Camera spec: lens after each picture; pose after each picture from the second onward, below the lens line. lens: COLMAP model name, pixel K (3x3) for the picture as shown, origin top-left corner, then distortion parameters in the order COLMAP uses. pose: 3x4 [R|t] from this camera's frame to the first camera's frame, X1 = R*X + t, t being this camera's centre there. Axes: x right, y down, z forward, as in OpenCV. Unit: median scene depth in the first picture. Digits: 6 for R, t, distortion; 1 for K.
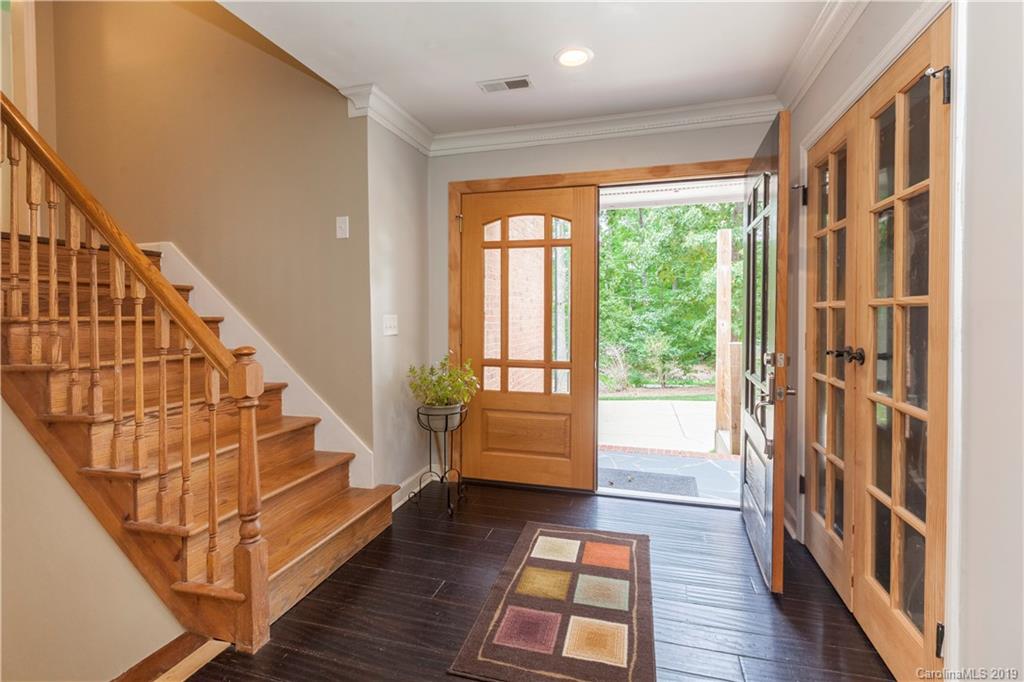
lens RADIAL K [[464.2, 0, 512.5], [0, 464.2, 325.2], [0, 0, 1]] dist [-0.002631, -0.000892]
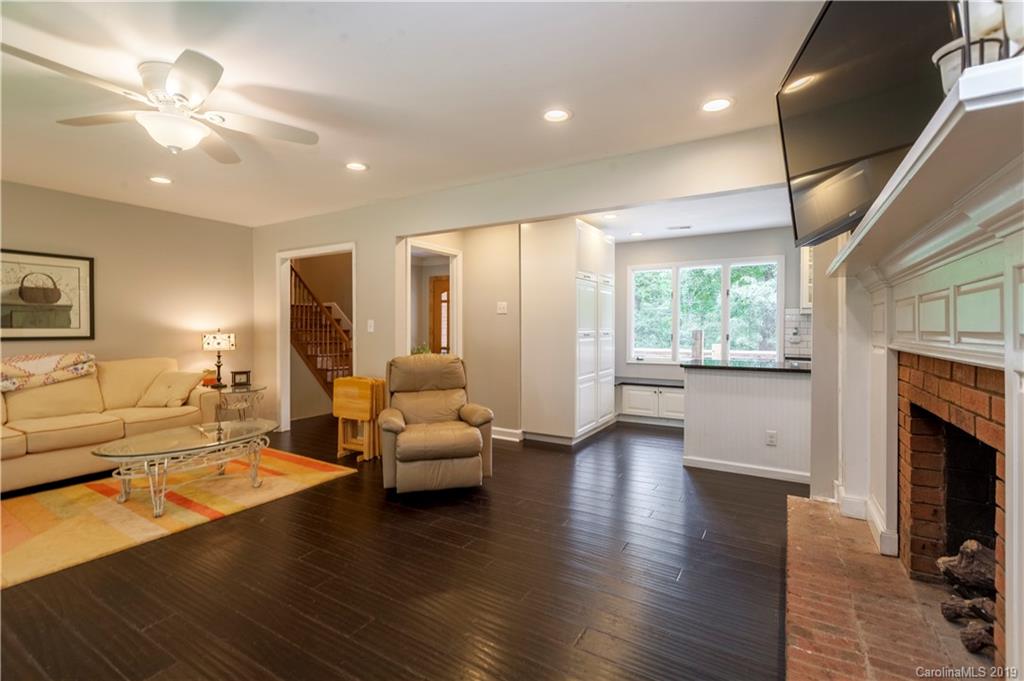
lens RADIAL K [[464.2, 0, 496.5], [0, 464.2, 330.7], [0, 0, 1]] dist [-0.002631, -0.000892]
pose [[0.959780, 0.004459, -0.280716, 1.448834], [-0.010552, 0.999740, -0.020197, 0.052438], [0.280553, 0.022347, 0.959578, -2.065873]]
